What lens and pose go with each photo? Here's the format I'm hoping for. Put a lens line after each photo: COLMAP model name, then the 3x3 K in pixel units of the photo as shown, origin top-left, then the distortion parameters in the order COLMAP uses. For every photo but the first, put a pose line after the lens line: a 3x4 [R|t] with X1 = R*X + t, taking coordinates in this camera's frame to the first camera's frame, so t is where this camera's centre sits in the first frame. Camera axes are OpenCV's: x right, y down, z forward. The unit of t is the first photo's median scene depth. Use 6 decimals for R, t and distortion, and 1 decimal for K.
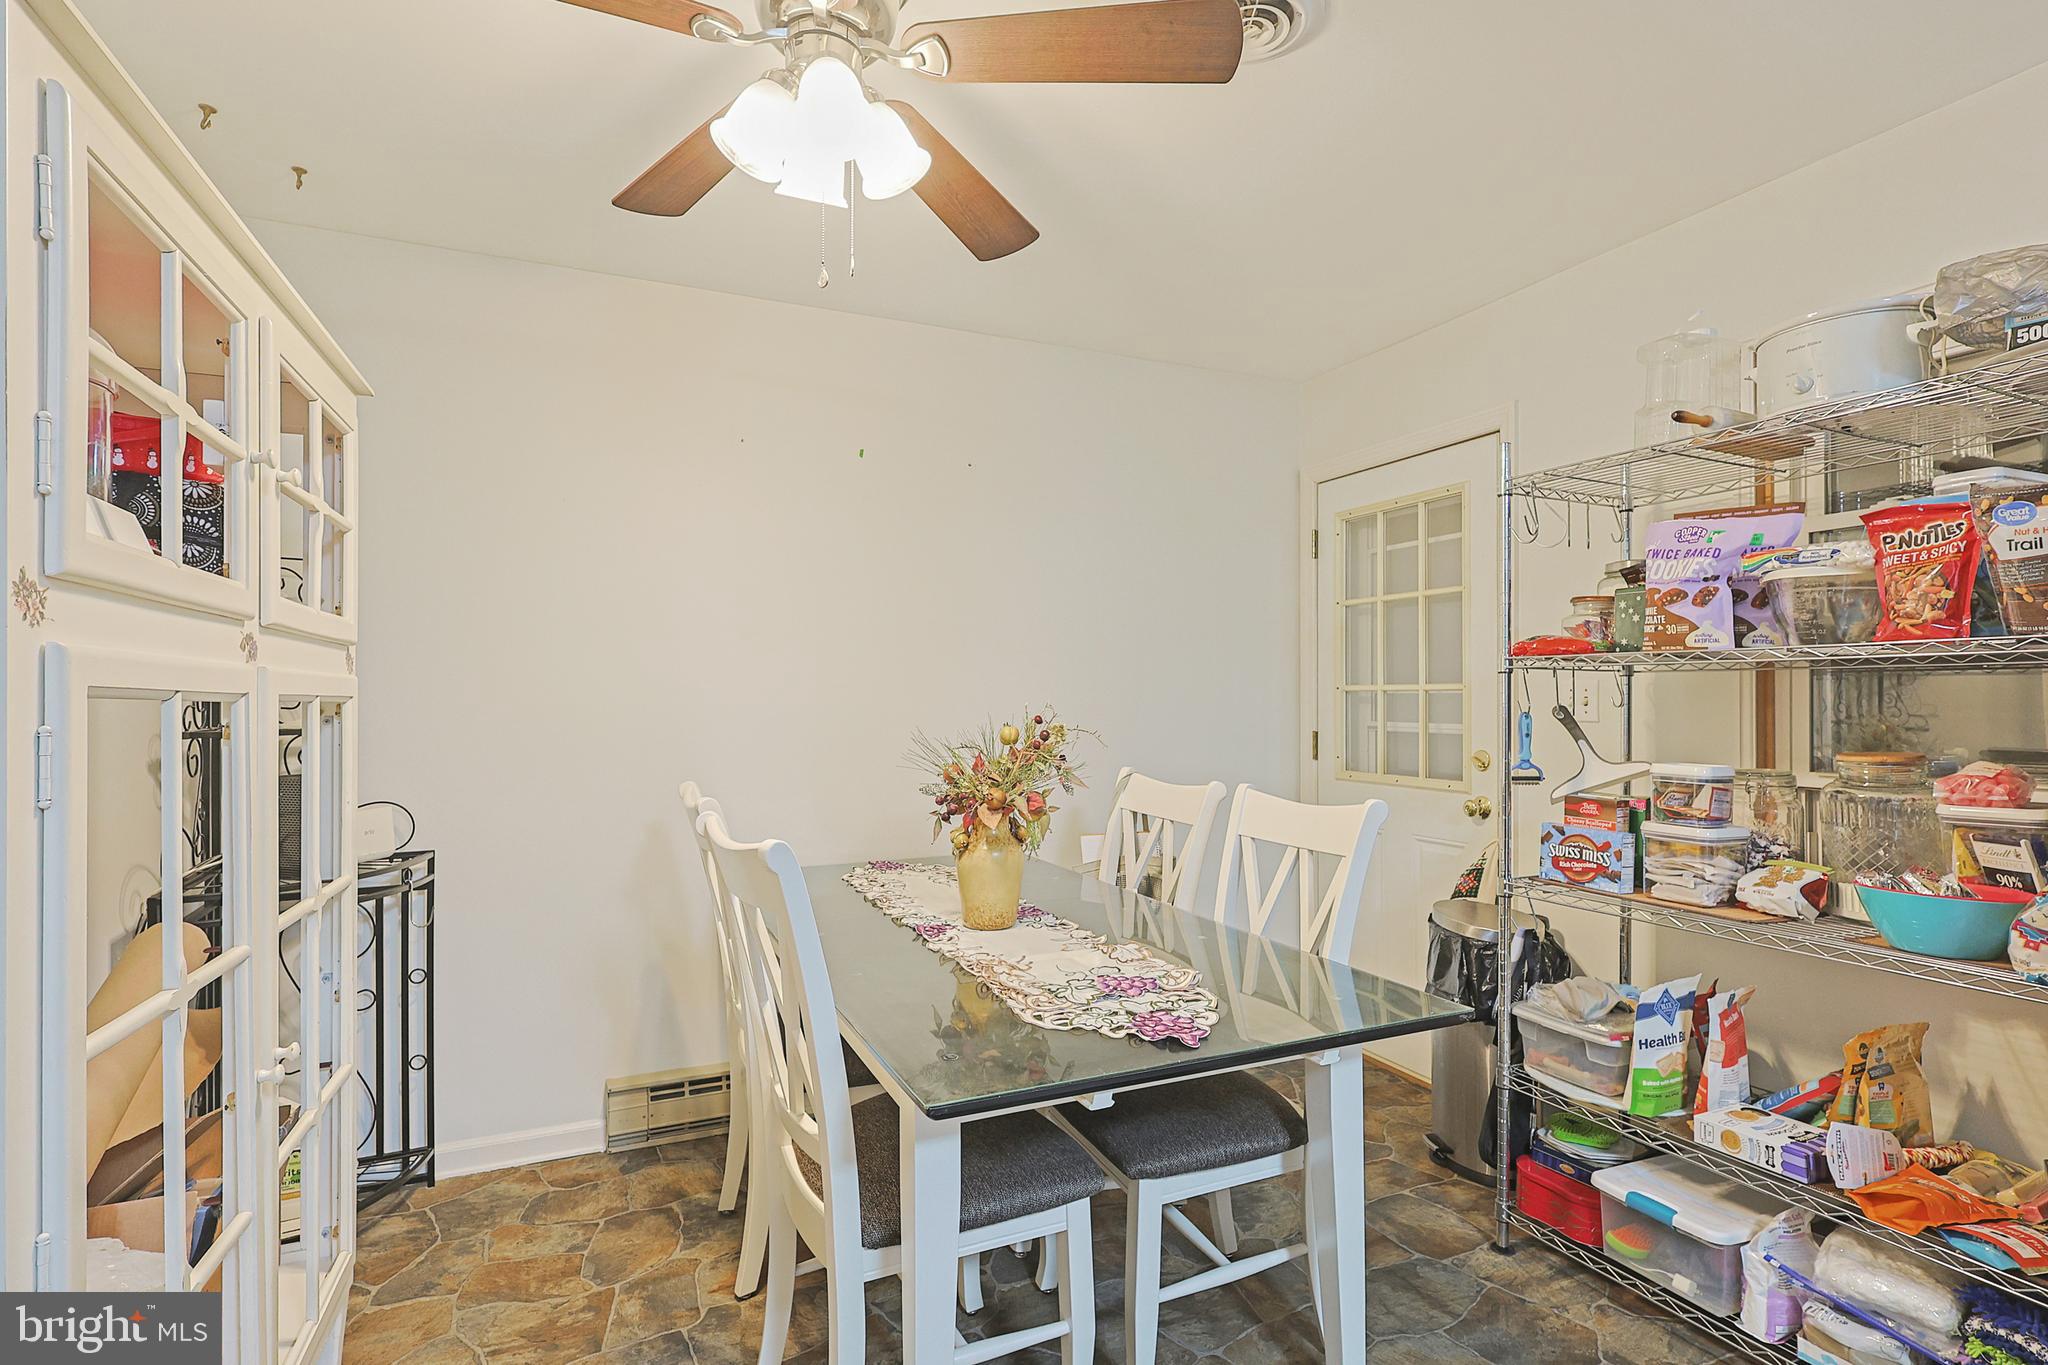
lens RADIAL K [[1011.9, 0, 1031.6], [0, 1011.9, 695.9], [0, 0, 1]] dist [0.000386, 0.000436]
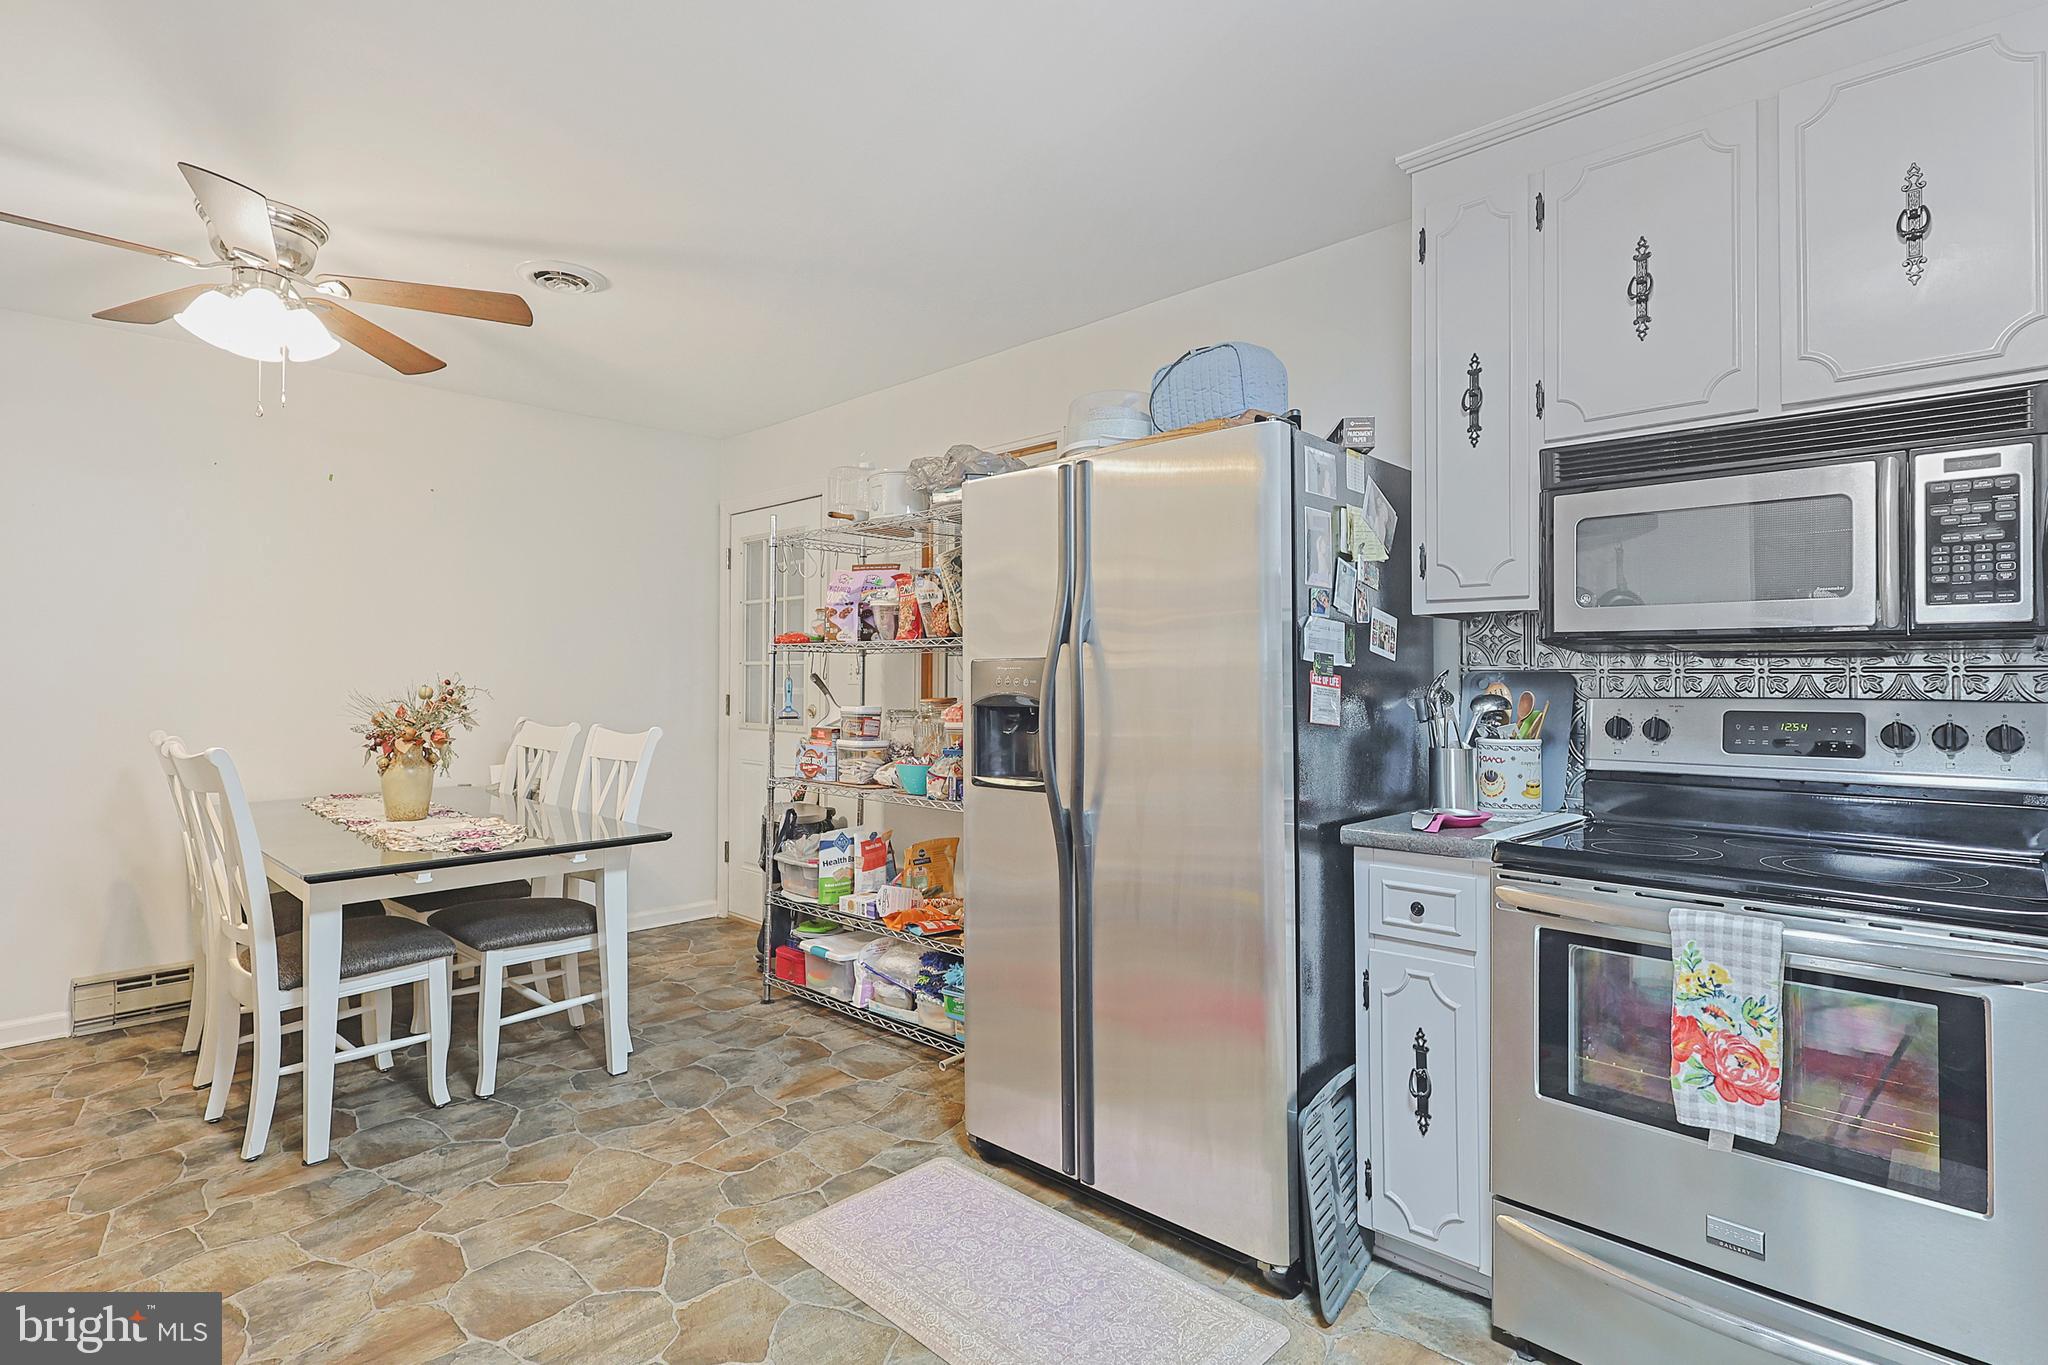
lens RADIAL K [[1013.5, 0, 1028.4], [0, 1013.5, 662.7], [0, 0, 1]] dist [0.000411, 0.000349]
pose [[0.930326, 0.005473, 0.366694, 0.282013], [-0.001774, 0.999944, -0.010425, 0.009679], [-0.366730, 0.009048, 0.930283, -0.785528]]
